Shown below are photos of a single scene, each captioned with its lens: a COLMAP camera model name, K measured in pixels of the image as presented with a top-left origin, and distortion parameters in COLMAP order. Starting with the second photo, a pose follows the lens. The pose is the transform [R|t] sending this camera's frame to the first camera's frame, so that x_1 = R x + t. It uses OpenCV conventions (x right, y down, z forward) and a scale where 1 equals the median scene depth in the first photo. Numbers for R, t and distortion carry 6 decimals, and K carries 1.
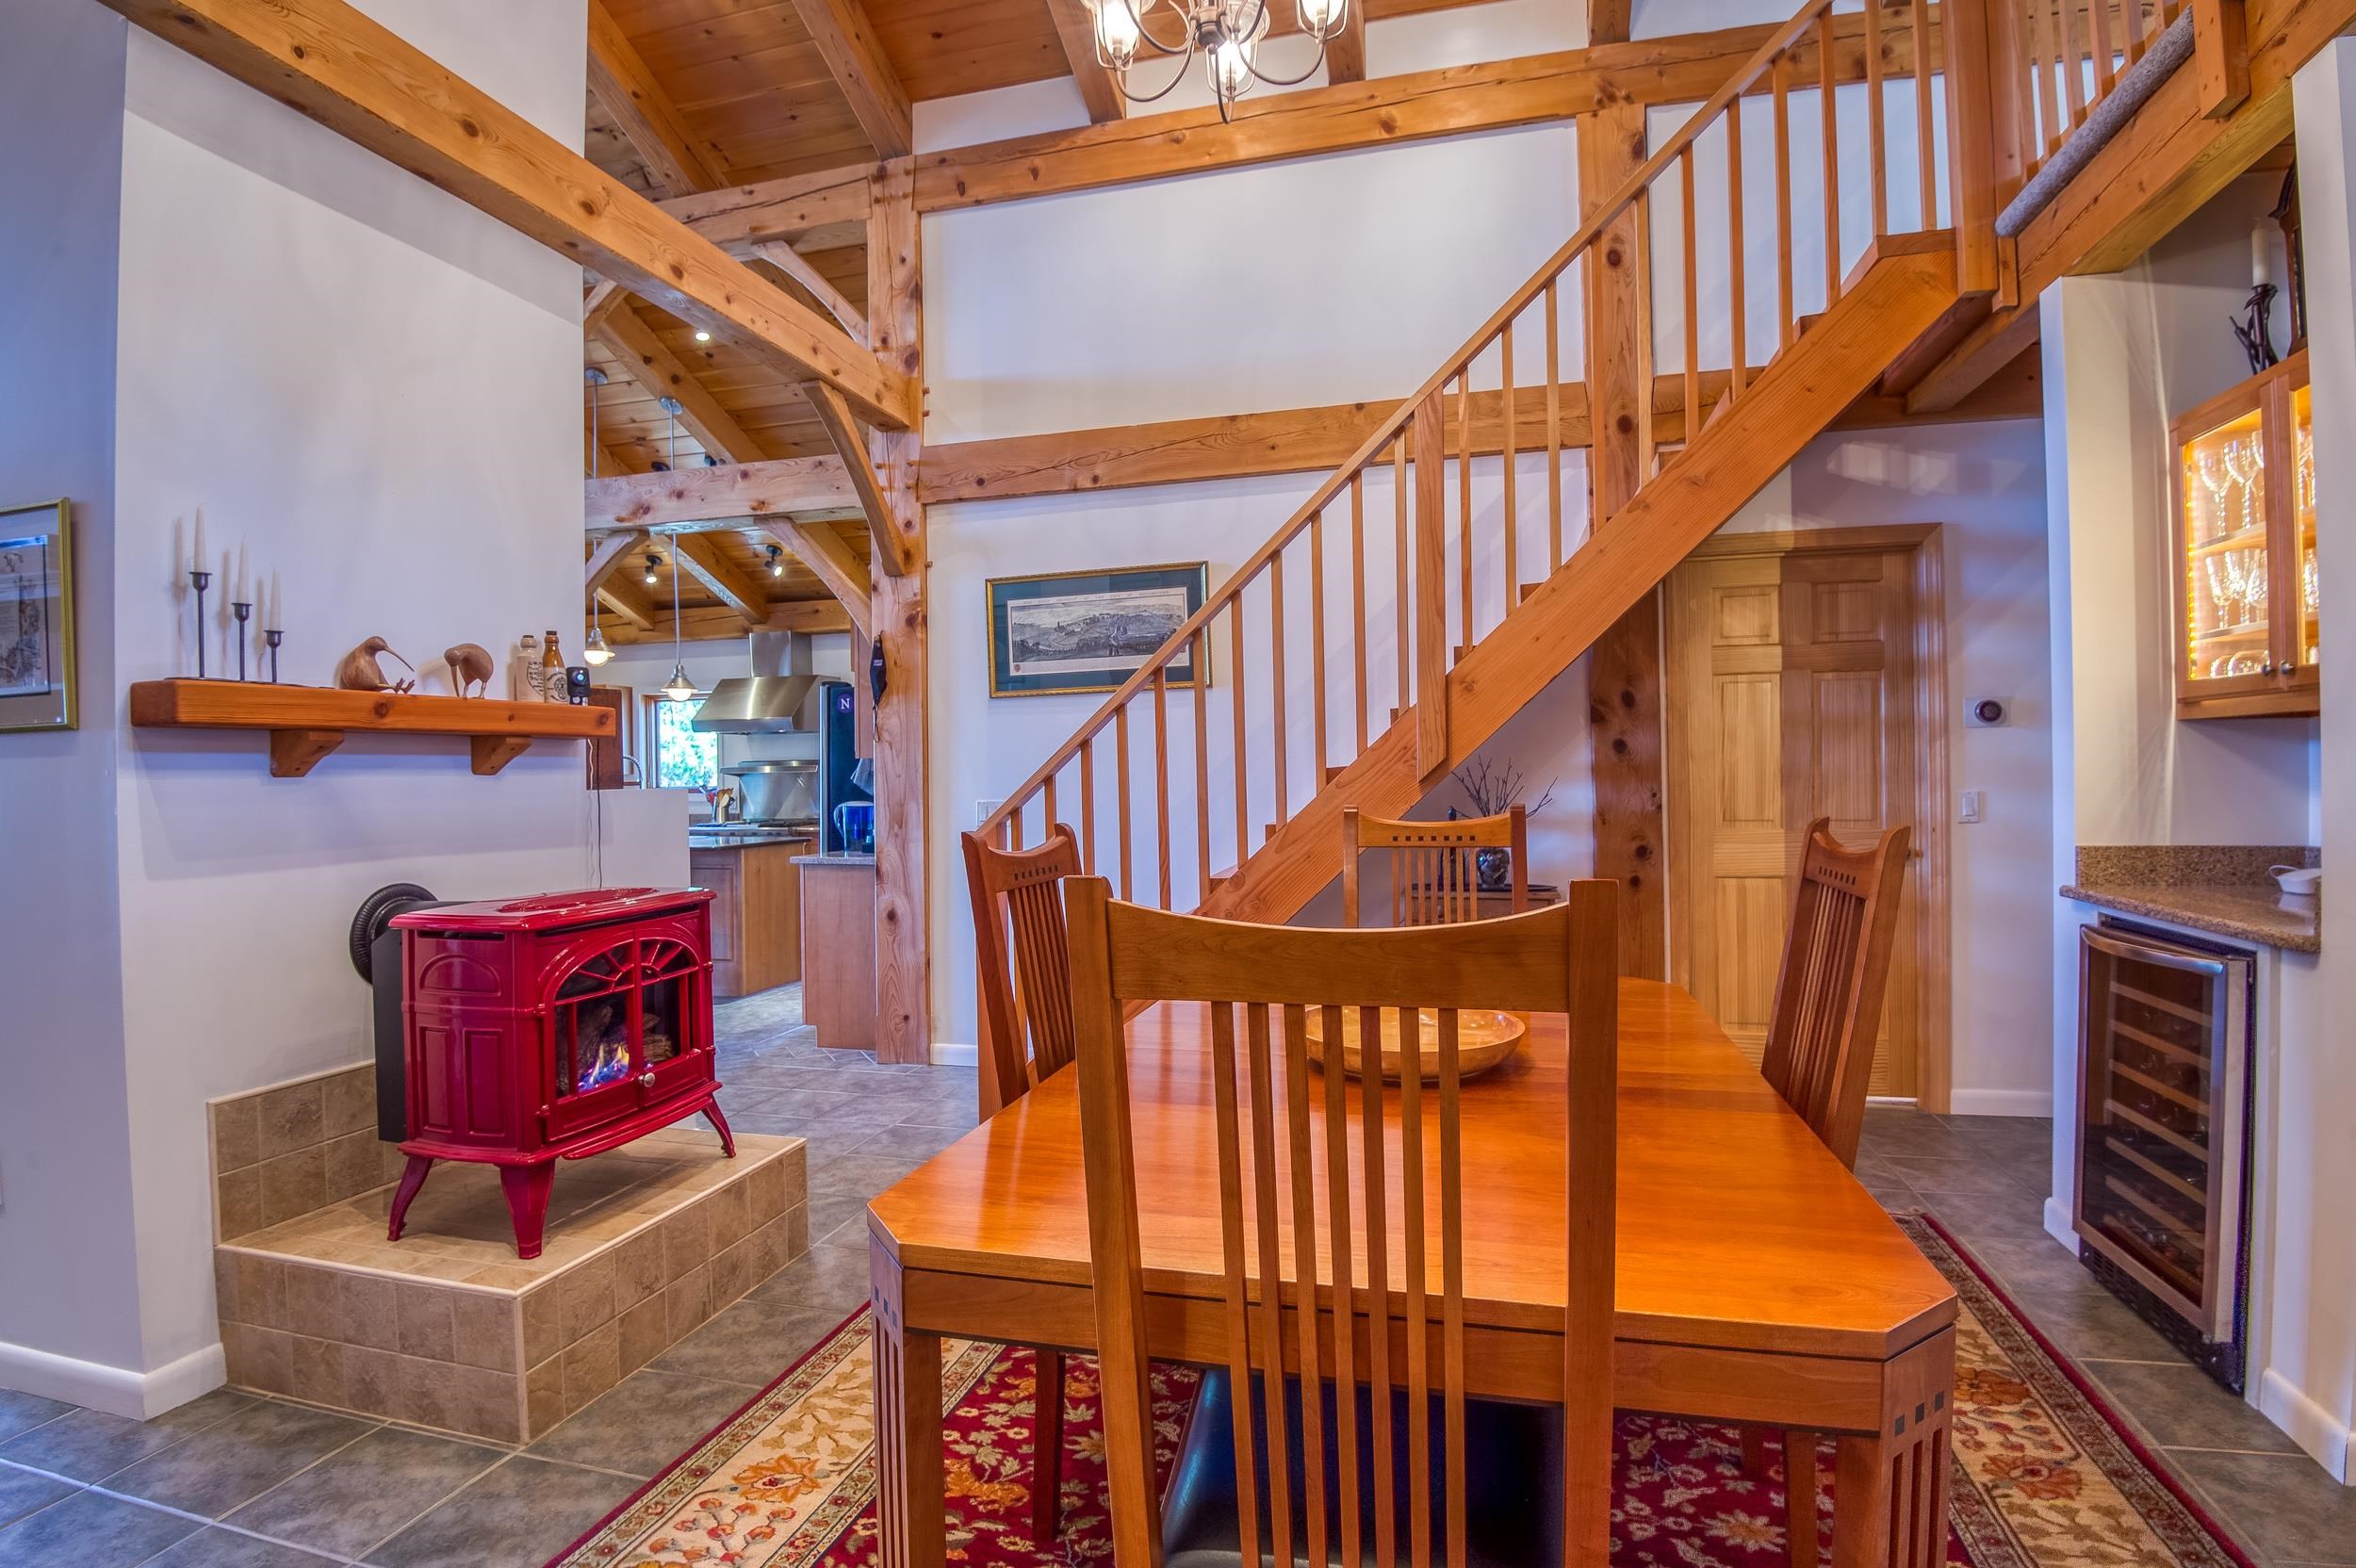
lens RADIAL K [[1133.3, 0, 1178.0], [0, 1133.3, 784.0], [0, 0, 1]] dist [-0.000655, -0.042723]
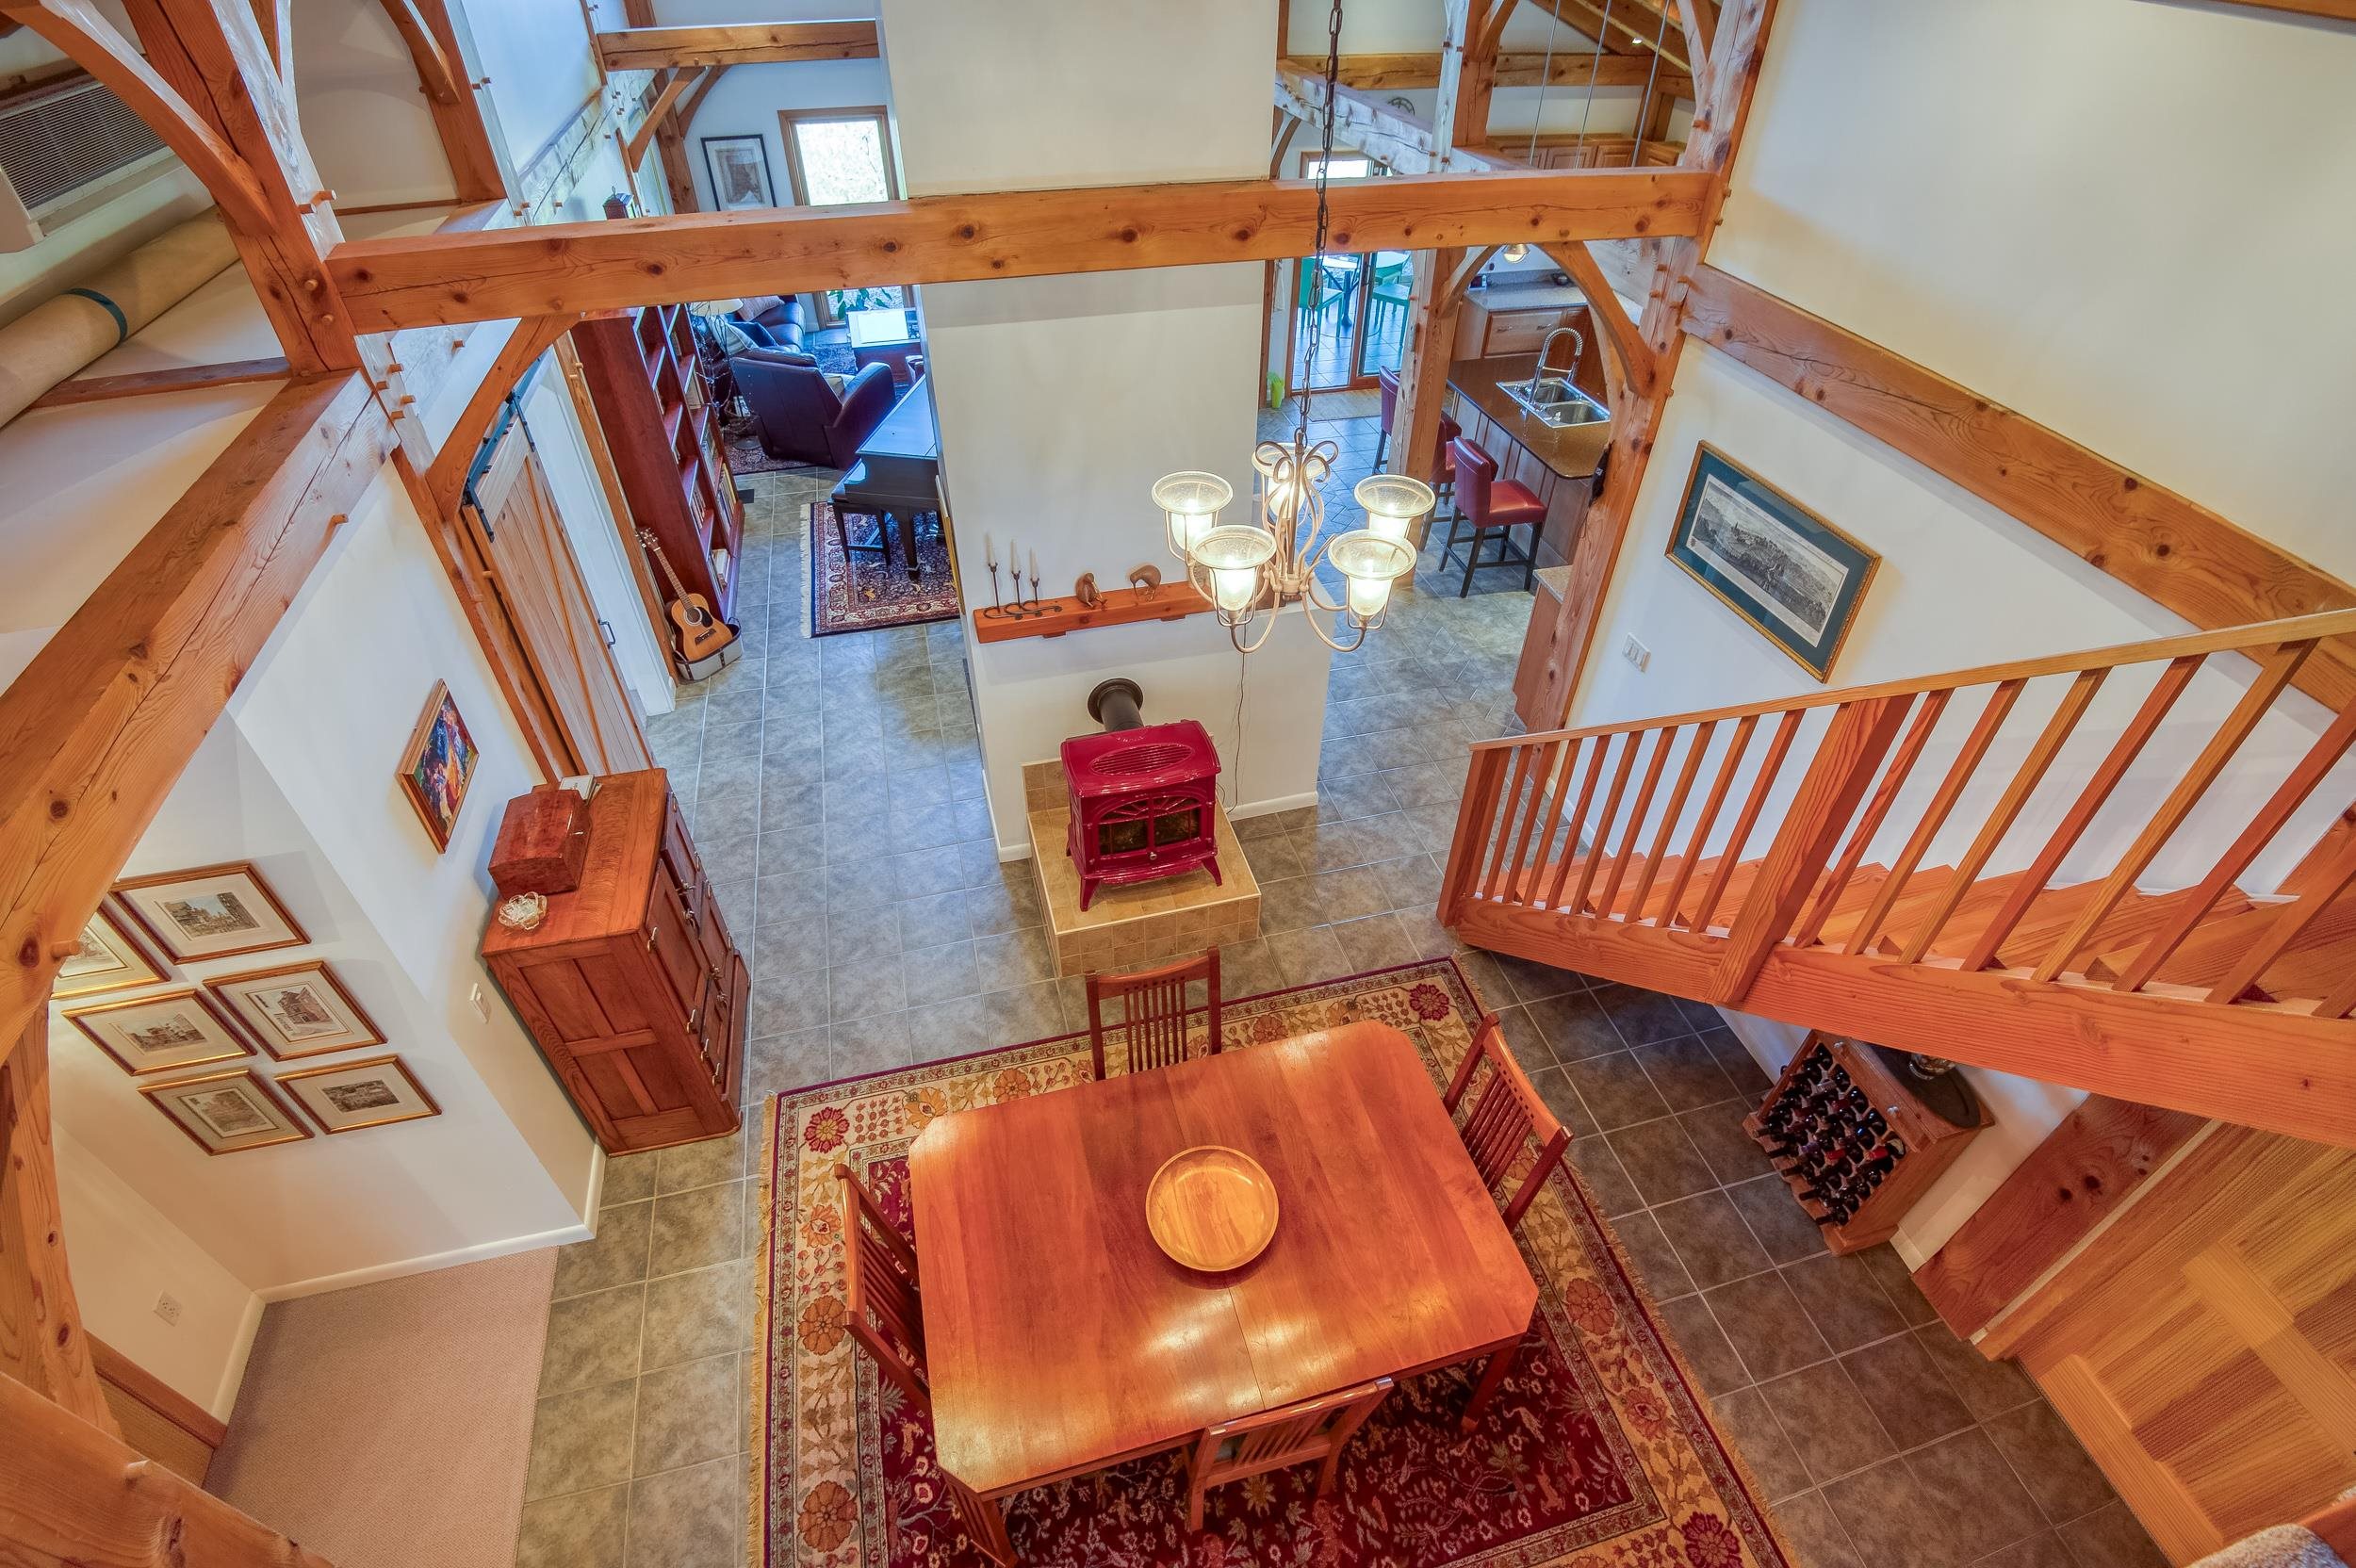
lens RADIAL K [[1100.5, 0, 1180.7], [0, 1100.5, 758.8], [0, 0, 1]] dist [-0.000080, -0.000076]
pose [[0.502204, 0.565132, -0.654536, 0.362101], [-0.013683, 0.762007, 0.647424, -0.570442], [0.864641, -0.316183, 0.390416, 0.196381]]
